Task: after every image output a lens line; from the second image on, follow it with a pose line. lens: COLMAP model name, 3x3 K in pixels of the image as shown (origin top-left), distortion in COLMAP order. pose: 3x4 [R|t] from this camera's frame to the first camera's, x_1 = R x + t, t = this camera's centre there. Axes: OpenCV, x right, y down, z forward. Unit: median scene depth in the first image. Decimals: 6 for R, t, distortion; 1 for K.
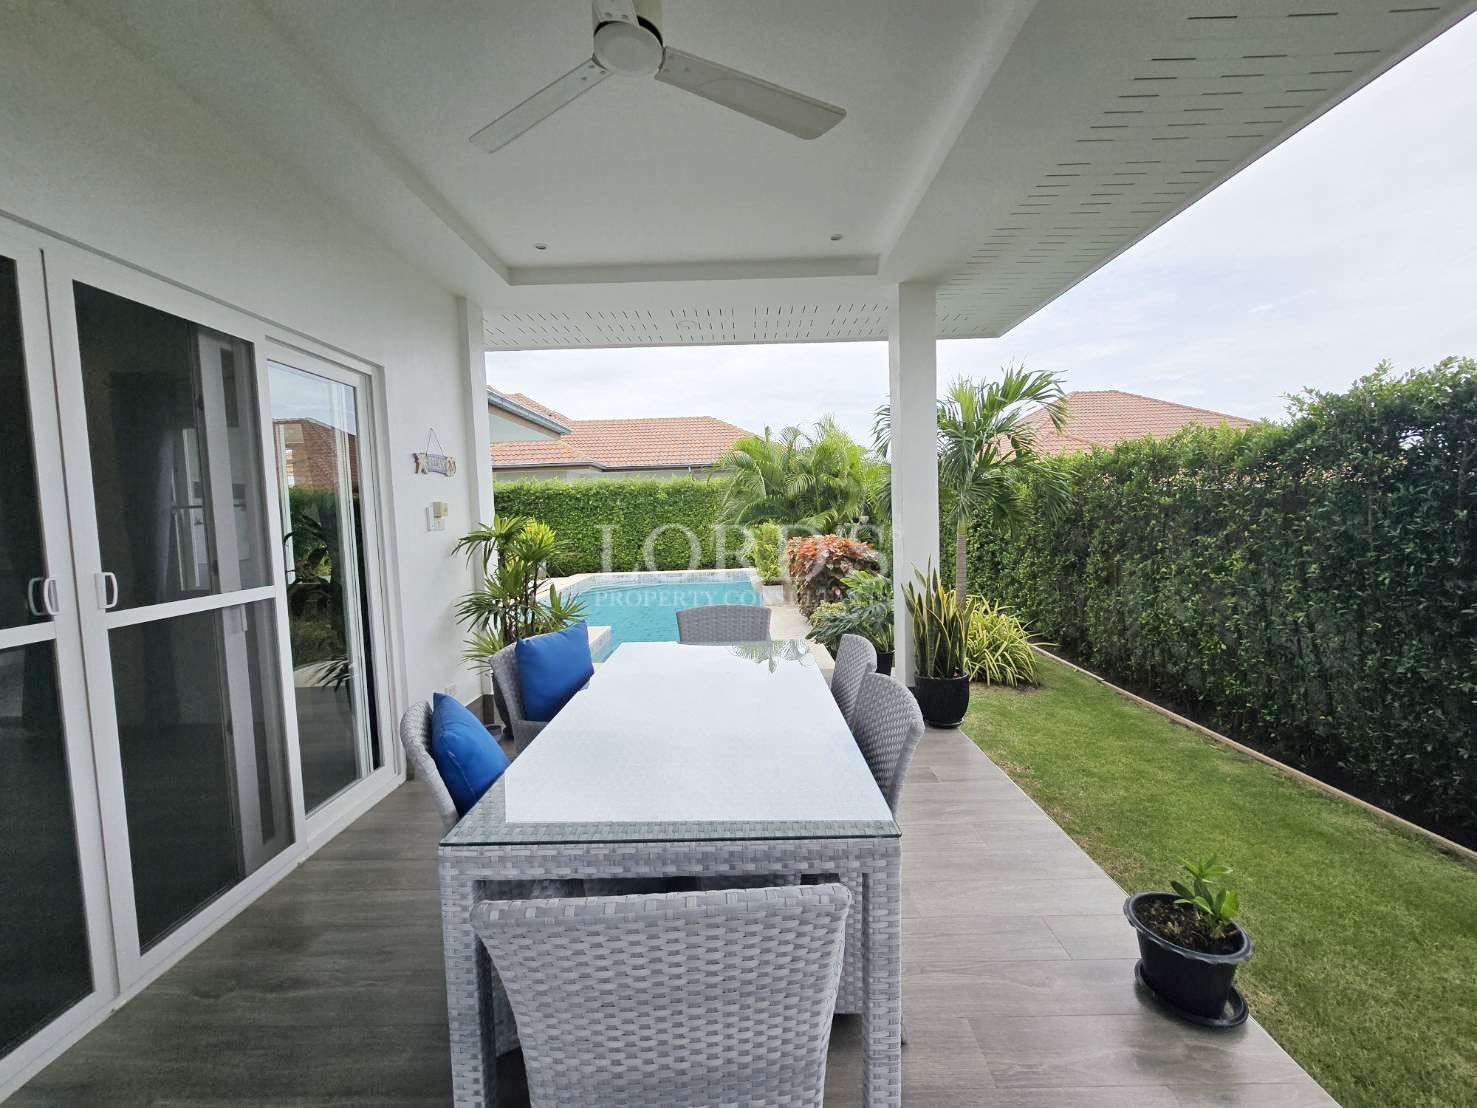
lens RADIAL K [[609.1, 0, 745.2], [0, 609.1, 551.1], [0, 0, 1]] dist [0.002417, -0.000565]
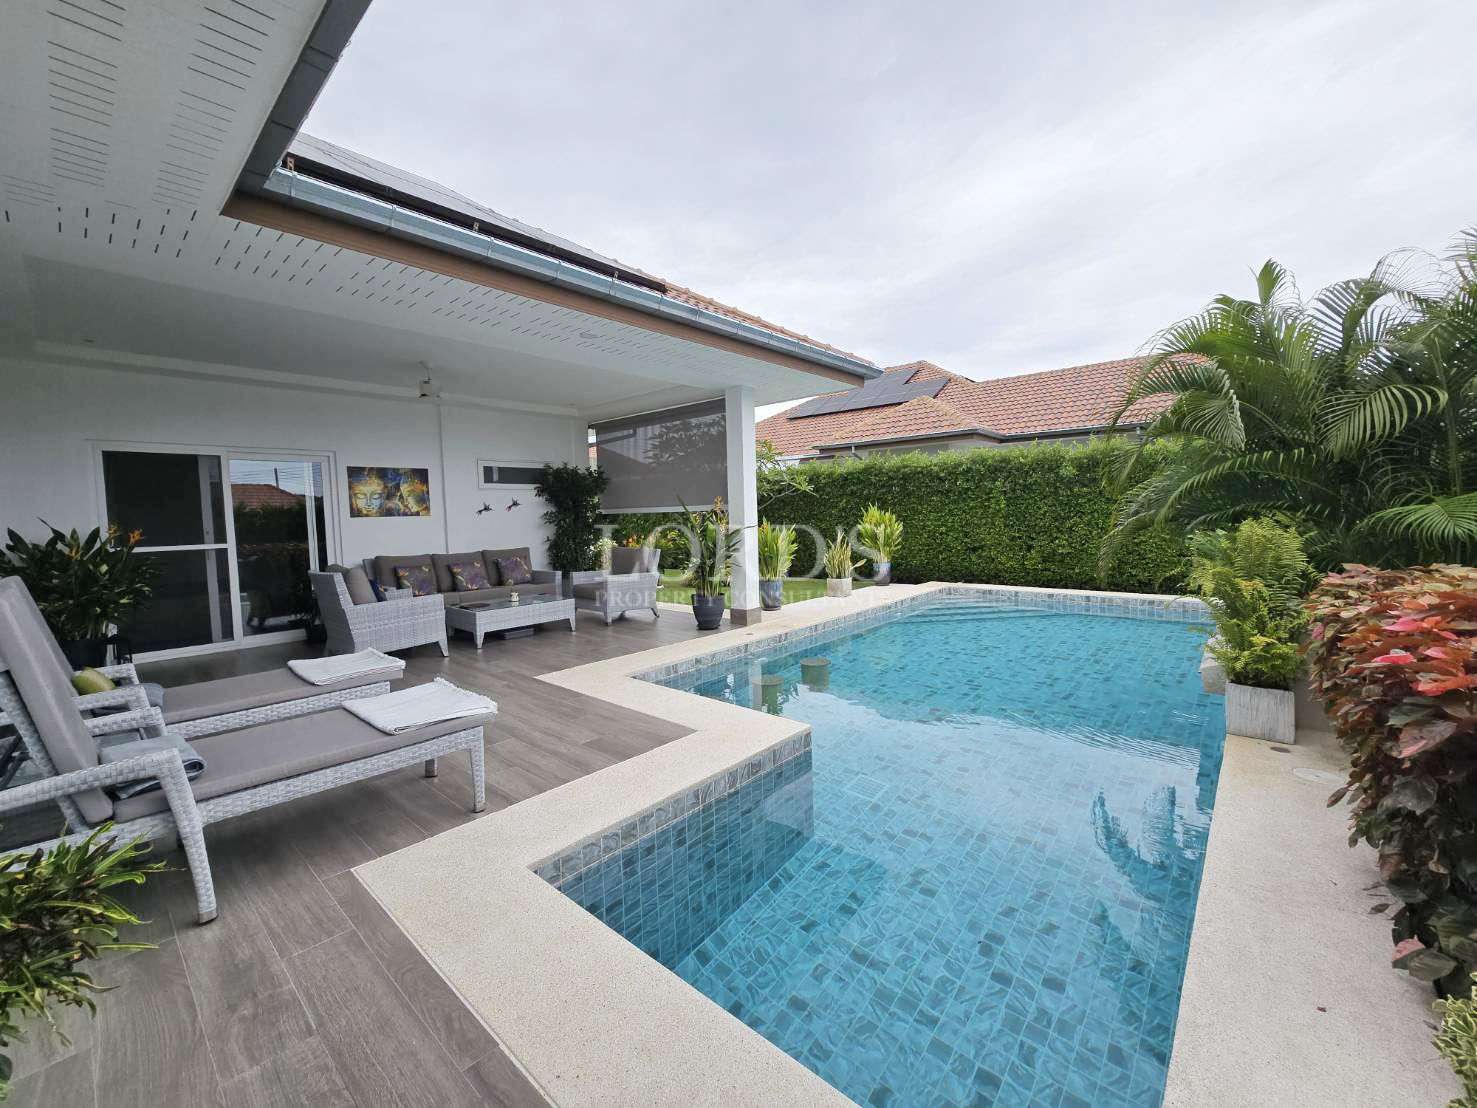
lens RADIAL K [[609.1, 0, 745.2], [0, 609.1, 551.1], [0, 0, 1]] dist [0.002417, -0.000565]
pose [[0.760971, 0.054320, -0.646508, 0.040601], [-0.038615, 0.998514, 0.038444, -0.029279], [0.647636, -0.004290, 0.761938, 0.474665]]
